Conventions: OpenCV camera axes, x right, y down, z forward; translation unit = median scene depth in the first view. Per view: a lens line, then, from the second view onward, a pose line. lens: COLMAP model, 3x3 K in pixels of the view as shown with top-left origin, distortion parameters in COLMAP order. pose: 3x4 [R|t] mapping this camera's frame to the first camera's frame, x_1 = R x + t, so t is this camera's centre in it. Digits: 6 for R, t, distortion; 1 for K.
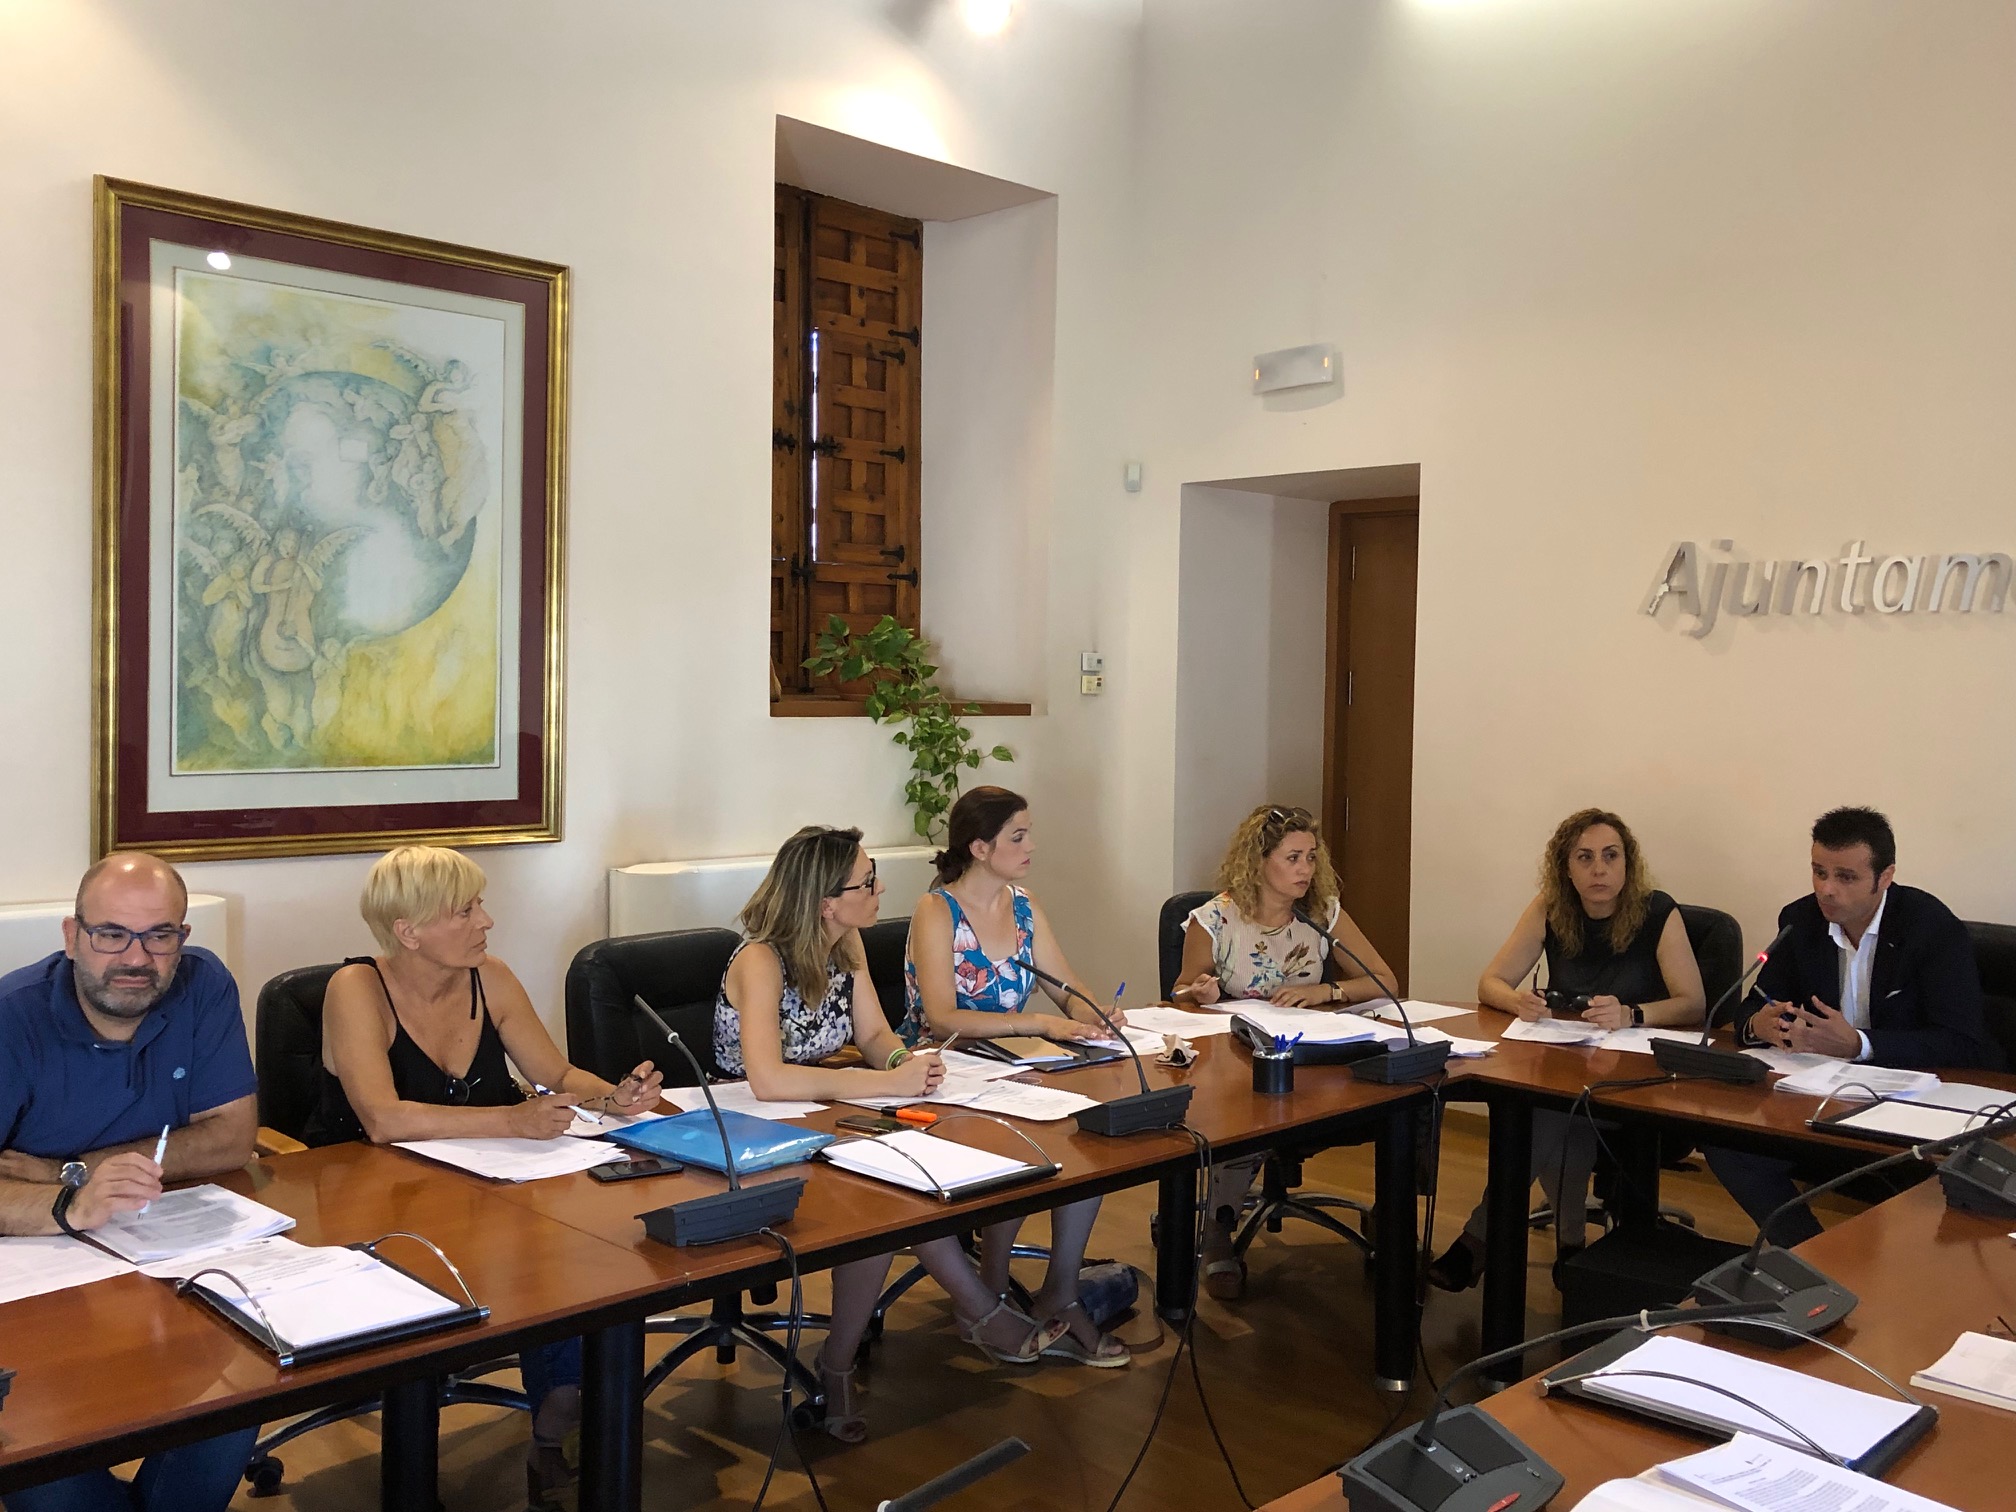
lens RADIAL K [[1813.9, 0, 1008.1], [0, 1813.9, 763.2], [0, 0, 1]] dist [0.048254, 0.001813]
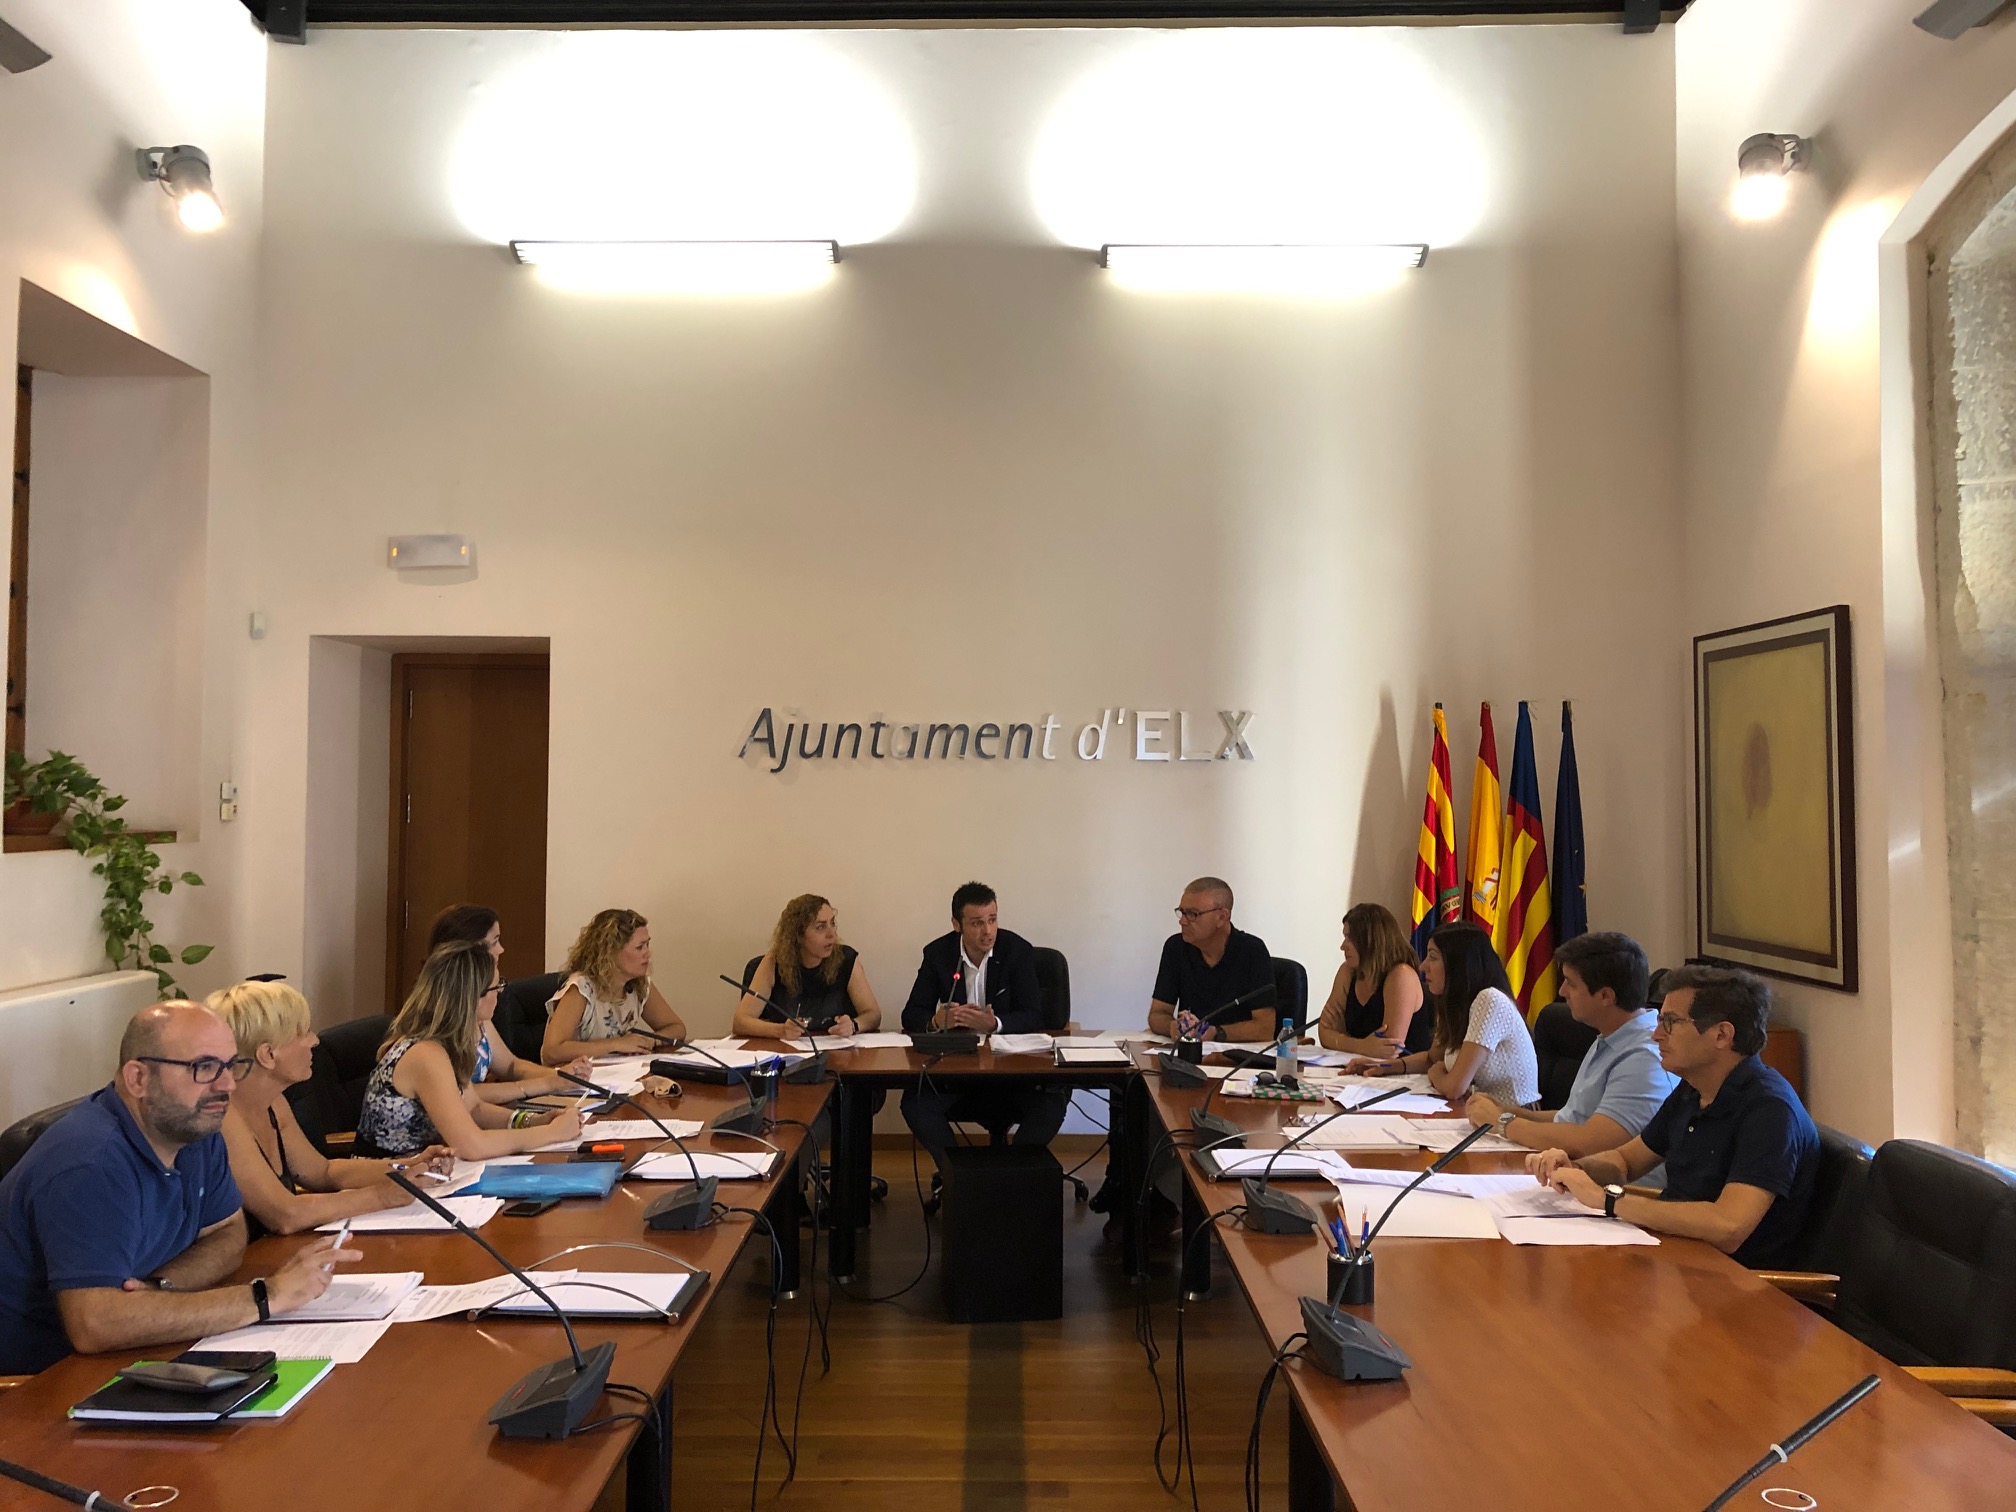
lens RADIAL K [[1637.5, 0, 1006.2], [0, 1637.5, 750.1], [0, 0, 1]] dist [0.013756, 0.007230]
pose [[0.694743, 0.004199, 0.719245, -0.383196], [0.041624, 0.998072, -0.046033, -0.016768], [-0.718052, 0.061919, 0.693229, -0.037591]]
